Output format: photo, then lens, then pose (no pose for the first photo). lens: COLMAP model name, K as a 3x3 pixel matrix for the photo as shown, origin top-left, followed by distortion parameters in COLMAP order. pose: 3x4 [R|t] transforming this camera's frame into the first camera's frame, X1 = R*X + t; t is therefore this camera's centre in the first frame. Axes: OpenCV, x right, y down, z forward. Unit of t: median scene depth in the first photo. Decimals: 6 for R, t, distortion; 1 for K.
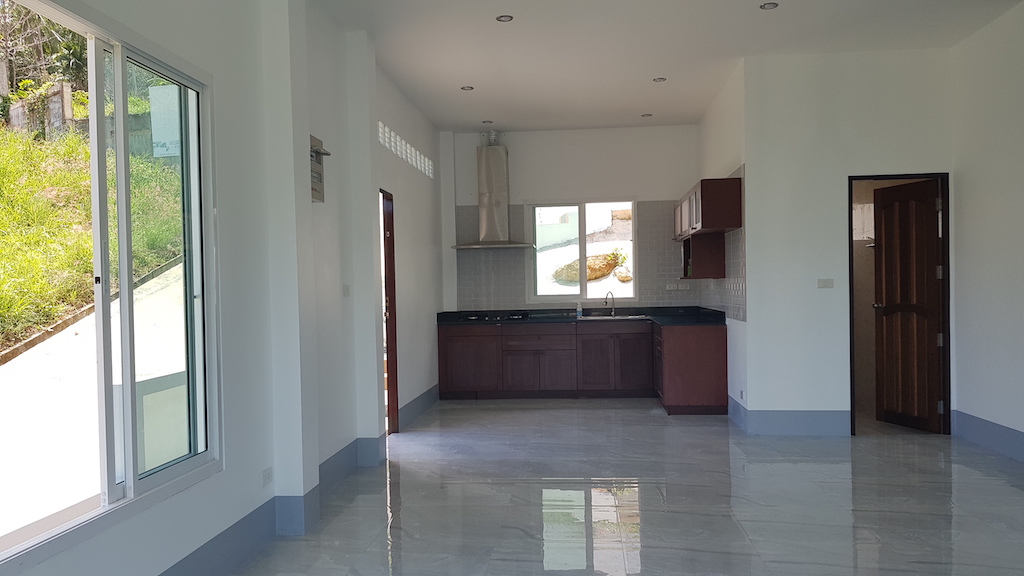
lens RADIAL K [[796.4, 0, 512.0], [0, 796.4, 288.0], [0, 0, 1]] dist [0.065427, -0.131534]
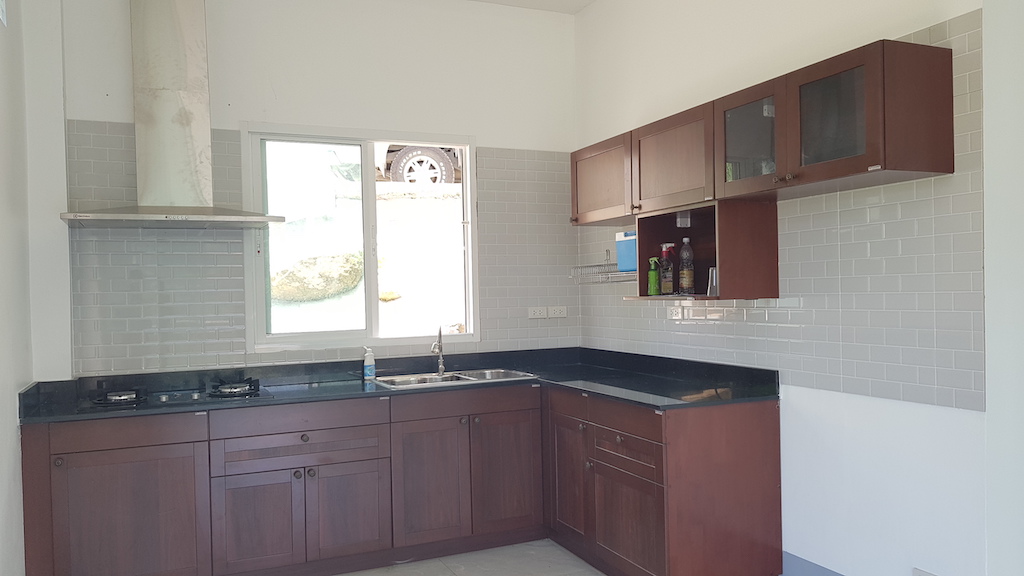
lens RADIAL K [[796.4, 0, 512.0], [0, 796.4, 288.0], [0, 0, 1]] dist [0.065427, -0.131534]
pose [[0.875458, 0.004378, 0.483275, -0.070736], [0.004270, 0.999850, -0.016793, -0.008582], [-0.483276, 0.016765, 0.875307, 0.545026]]
